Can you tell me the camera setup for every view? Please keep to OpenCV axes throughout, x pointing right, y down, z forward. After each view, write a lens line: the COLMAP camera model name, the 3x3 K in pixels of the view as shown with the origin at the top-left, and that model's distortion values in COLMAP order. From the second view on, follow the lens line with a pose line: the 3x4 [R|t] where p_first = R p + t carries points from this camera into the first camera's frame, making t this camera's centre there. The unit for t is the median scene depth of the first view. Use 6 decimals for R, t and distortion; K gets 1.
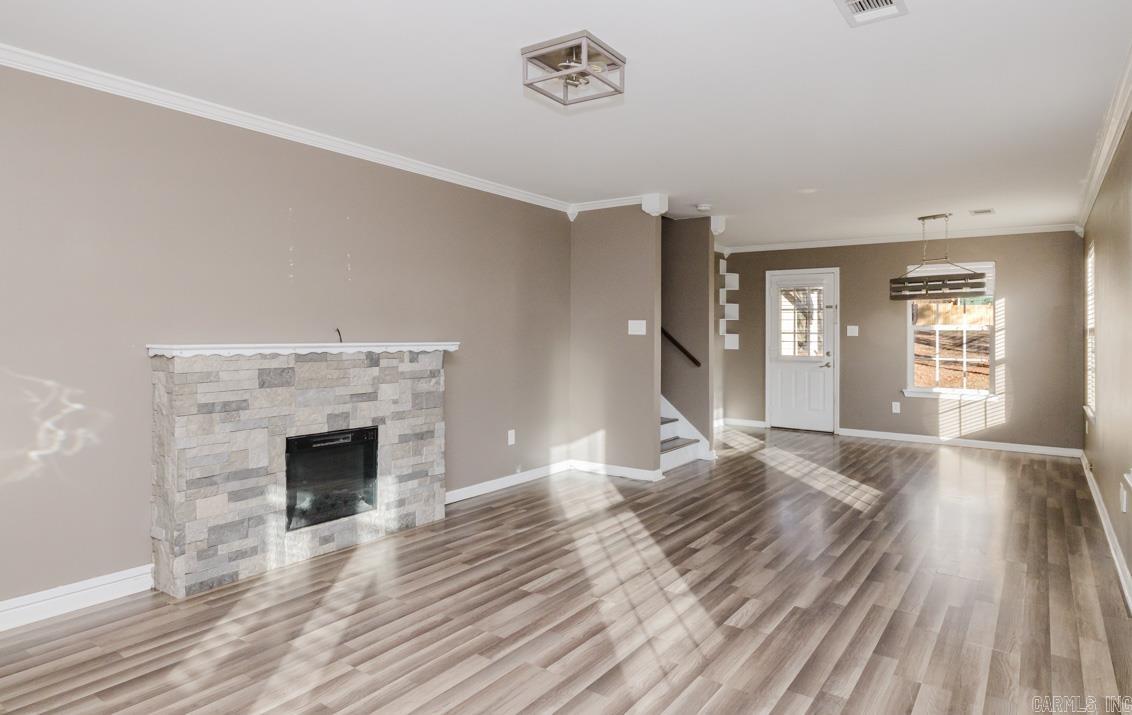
lens RADIAL K [[660.5, 0, 562.6], [0, 660.5, 322.7], [0, 0, 1]] dist [0.004712, -0.007263]
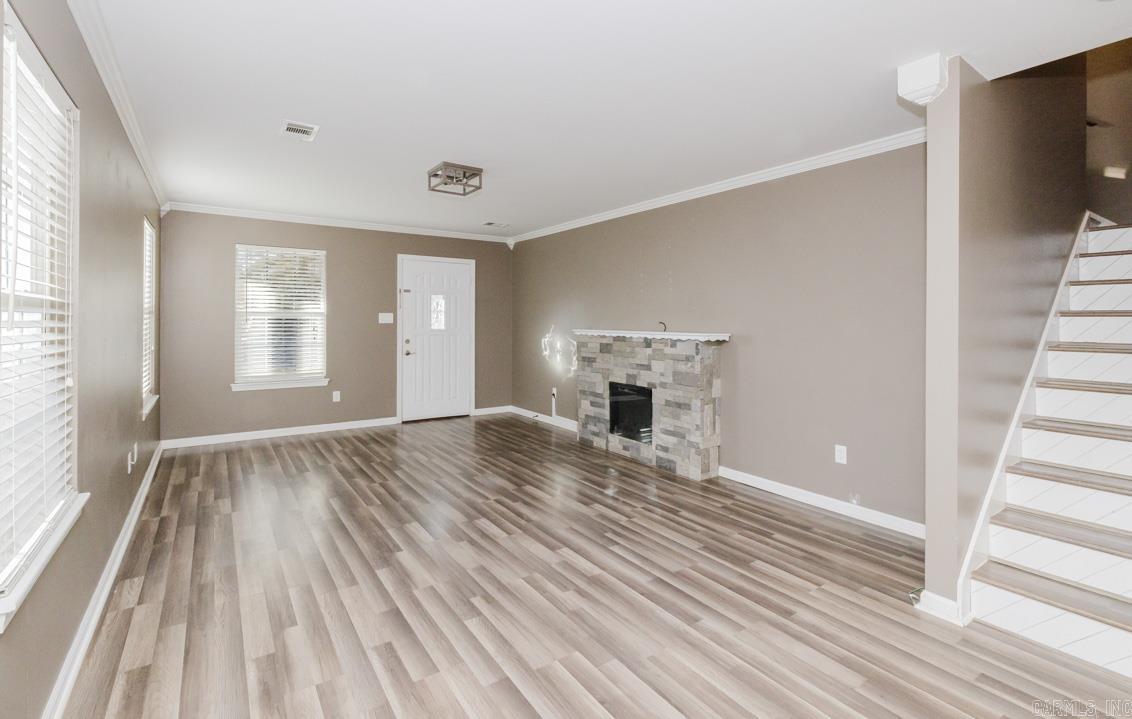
lens RADIAL K [[525.0, 0, 578.7], [0, 525.0, 318.0], [0, 0, 1]] dist [-0.003720, 0.001587]
pose [[-0.329095, -0.015376, -0.944172, 0.898630], [0.004980, 0.999825, -0.018019, 0.020478], [0.944284, -0.010632, -0.328961, 1.263079]]
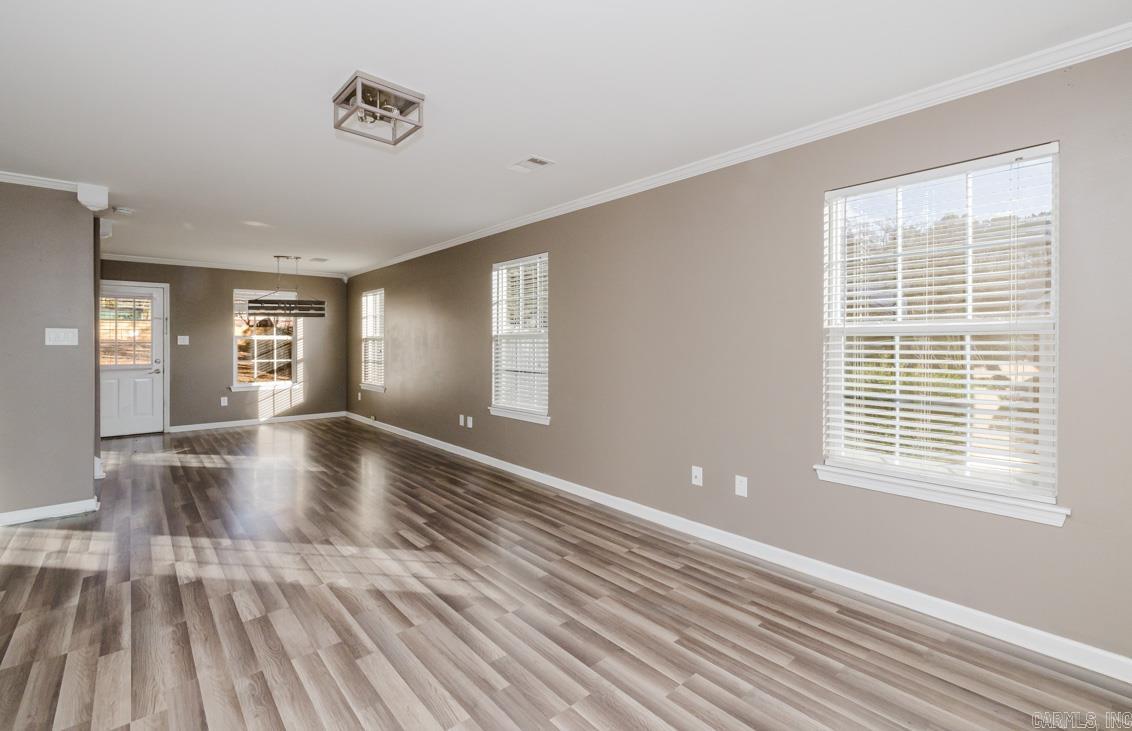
lens RADIAL K [[498.3, 0, 548.3], [0, 498.3, 339.0], [0, 0, 1]] dist [0.017316, -0.000558]
pose [[0.250329, -0.002940, 0.968156, -0.525076], [-0.006975, 0.999964, 0.004840, 0.003302], [-0.968136, -0.007964, 0.250299, 0.346106]]
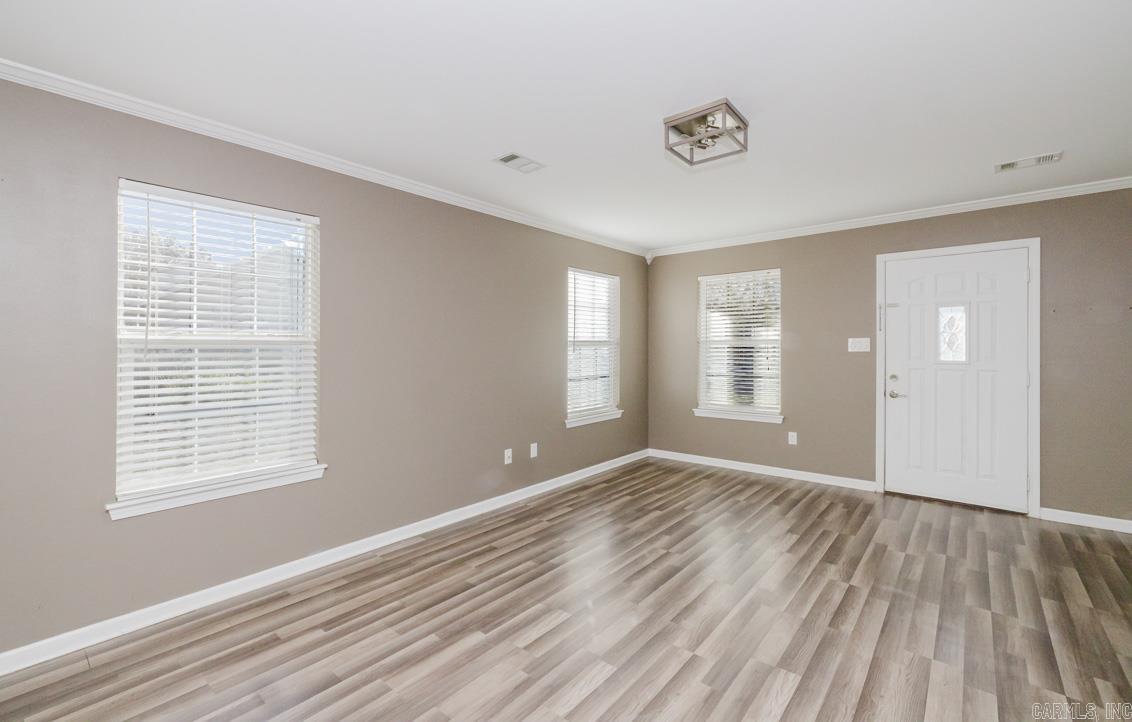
lens RADIAL K [[482.4, 0, 552.2], [0, 482.4, 342.4], [0, 0, 1]] dist [-0.007006, 0.000287]
pose [[-0.995186, -0.000684, 0.098002, 0.144540], [-0.003112, 0.999692, -0.024629, 0.012766], [-0.097955, -0.024816, -0.994881, 1.332570]]
